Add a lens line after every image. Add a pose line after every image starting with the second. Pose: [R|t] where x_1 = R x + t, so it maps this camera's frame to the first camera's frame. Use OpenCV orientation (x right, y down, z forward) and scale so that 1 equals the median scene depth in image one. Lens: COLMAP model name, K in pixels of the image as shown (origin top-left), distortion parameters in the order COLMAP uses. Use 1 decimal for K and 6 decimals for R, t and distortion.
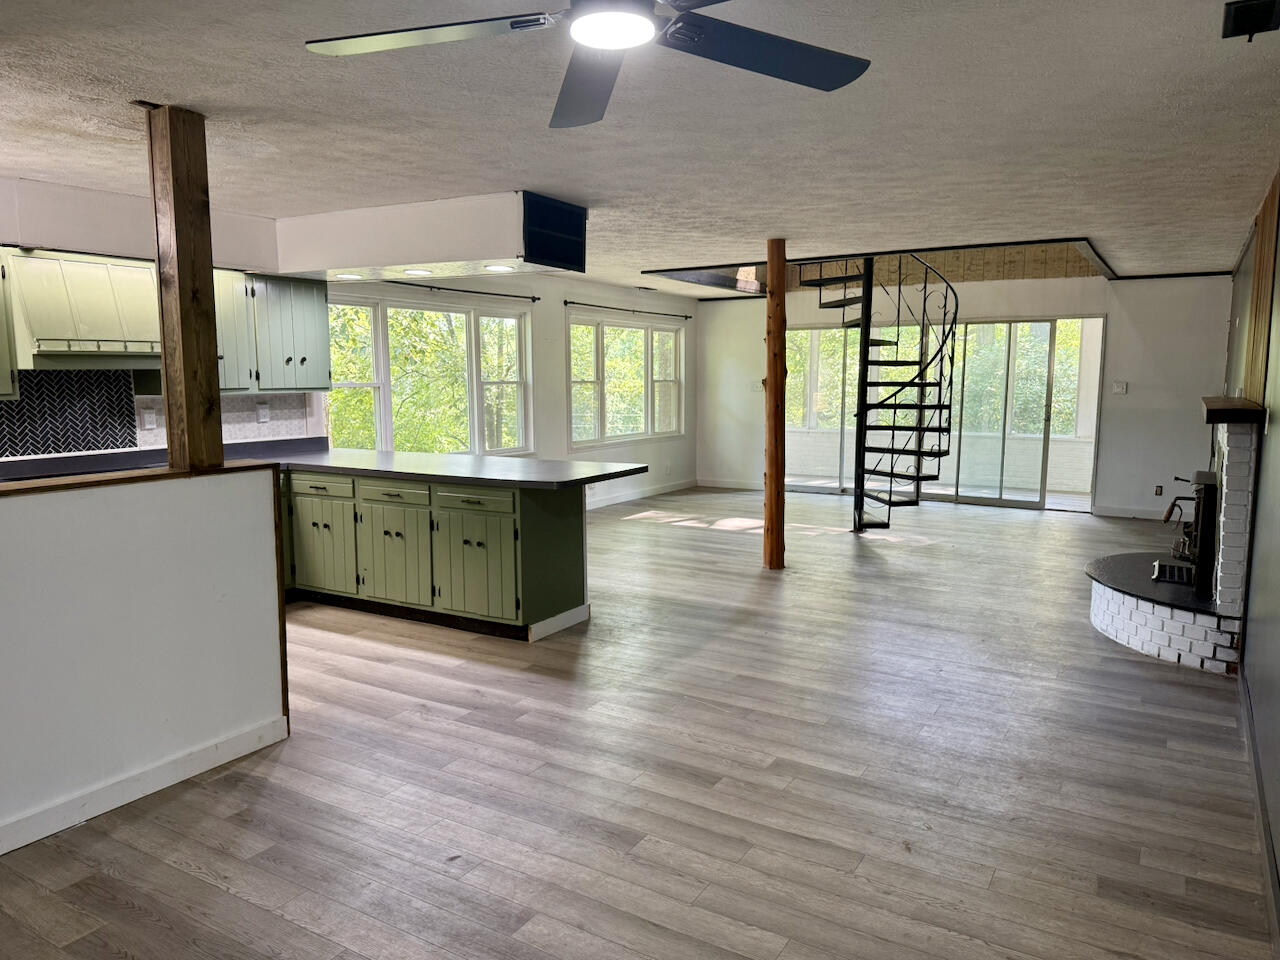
lens RADIAL K [[914.9, 0, 637.9], [0, 914.9, 481.9], [0, 0, 1]] dist [0.002257, -0.001874]
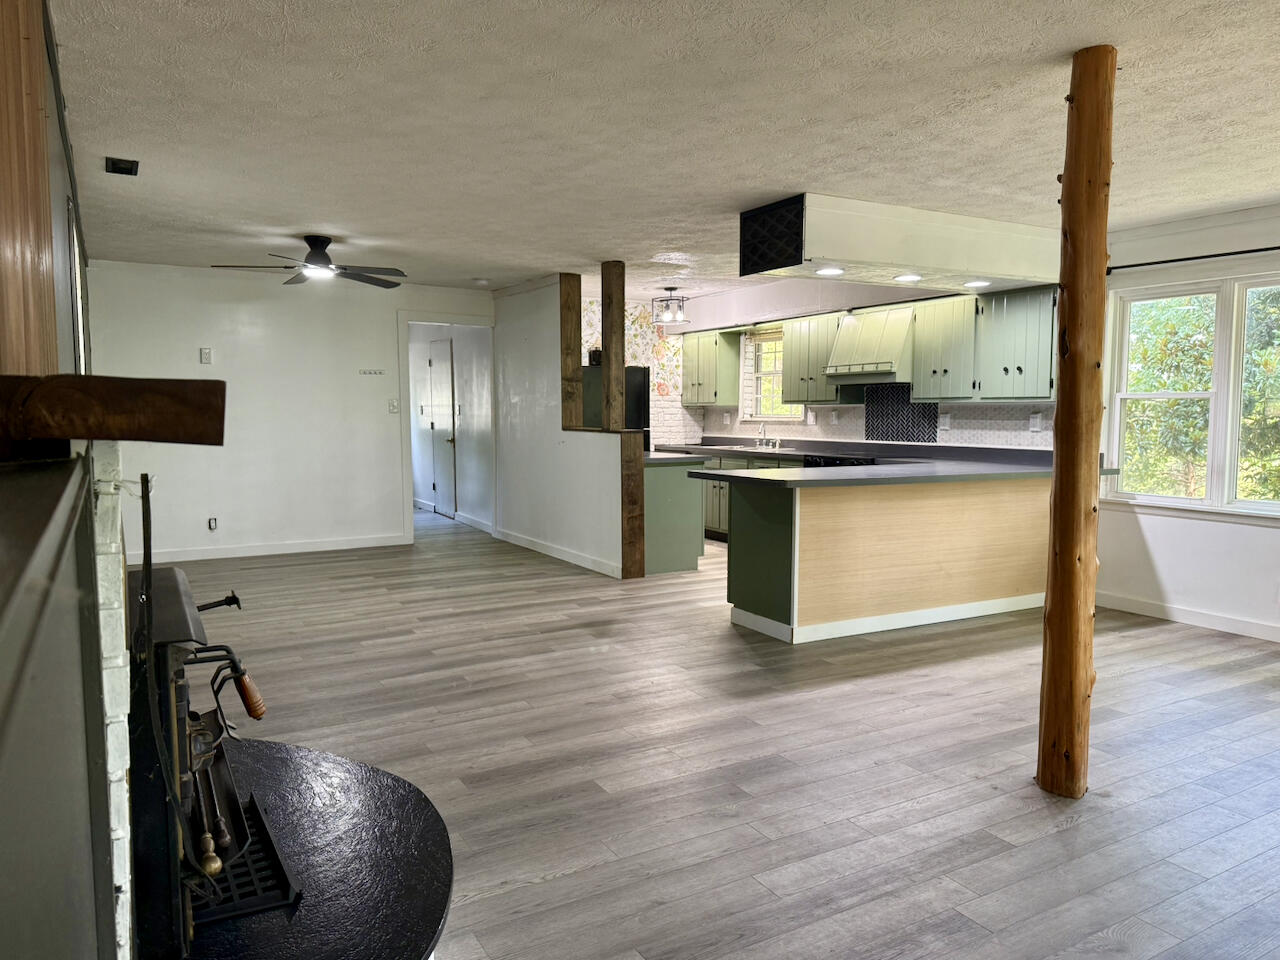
lens RADIAL K [[914.9, 0, 638.1], [0, 914.9, 485.4], [0, 0, 1]] dist [0.002257, -0.001874]
pose [[-0.481991, 0.071946, -0.873217, 0.850141], [-0.106848, 0.984358, 0.140079, -0.122879], [0.869637, 0.160818, -0.466765, 1.327490]]
